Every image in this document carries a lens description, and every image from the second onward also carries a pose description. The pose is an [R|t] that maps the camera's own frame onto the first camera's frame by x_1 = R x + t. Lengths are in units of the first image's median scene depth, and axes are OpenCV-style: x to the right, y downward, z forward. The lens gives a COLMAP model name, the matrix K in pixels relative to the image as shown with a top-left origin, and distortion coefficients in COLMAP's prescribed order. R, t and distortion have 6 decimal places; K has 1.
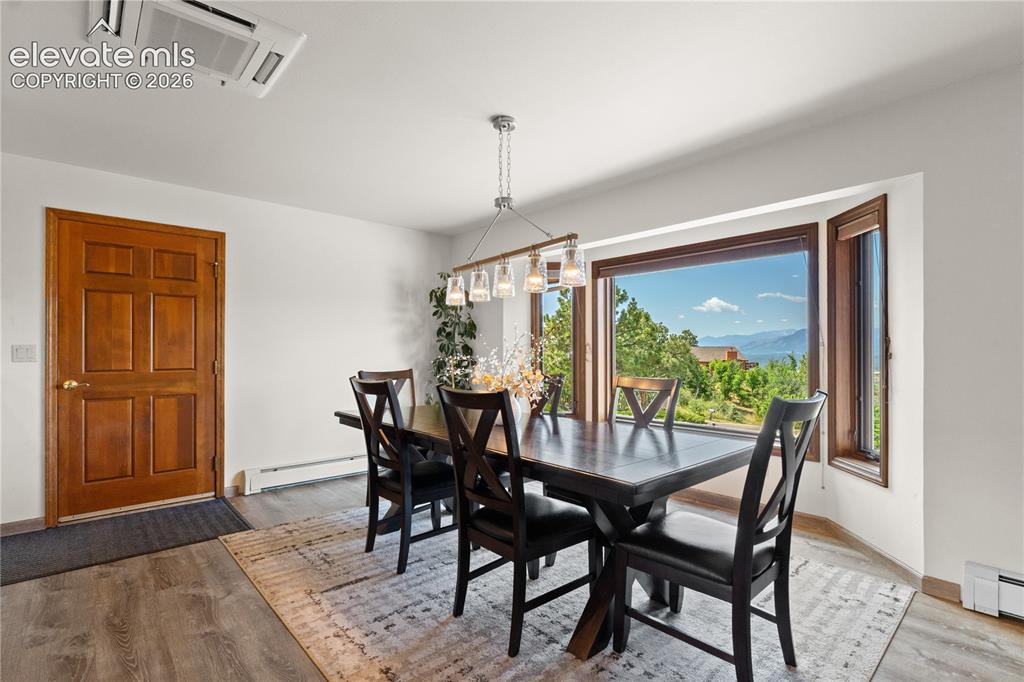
lens RADIAL K [[482.4, 0, 512.5], [0, 482.4, 349.2], [0, 0, 1]] dist [-0.002215, -0.000310]
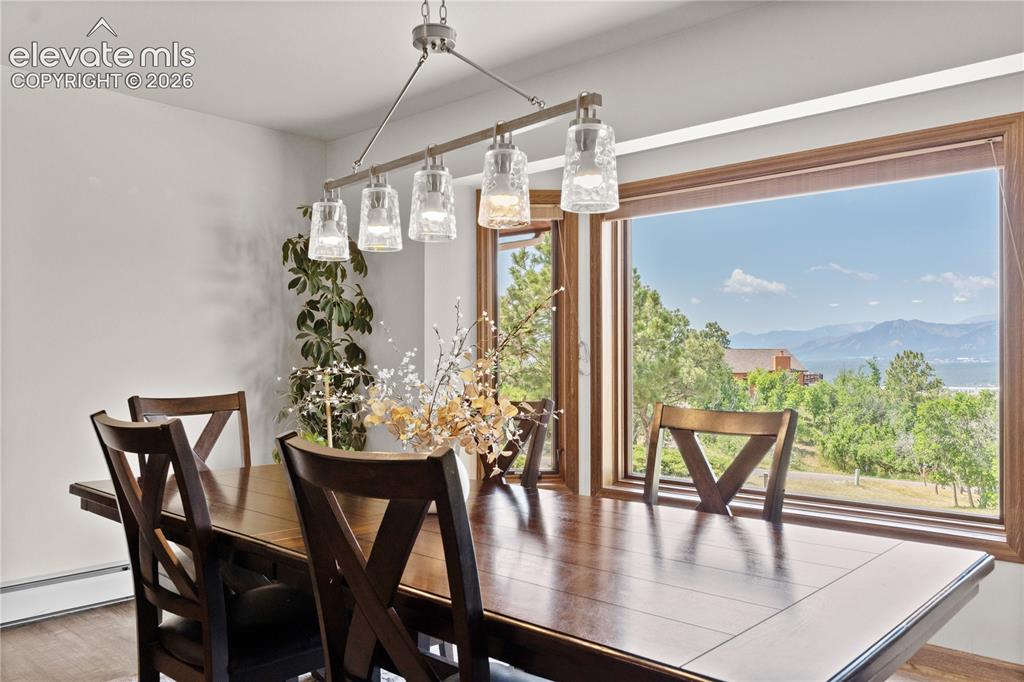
lens RADIAL K [[787.1, 0, 510.7], [0, 787.1, 360.7], [0, 0, 1]] dist [0.003162, 0.001658]
pose [[0.995125, -0.001472, 0.098615, -0.012167], [0.000517, 0.999953, 0.009702, 0.000869], [-0.098624, -0.009604, 0.995078, 0.154421]]
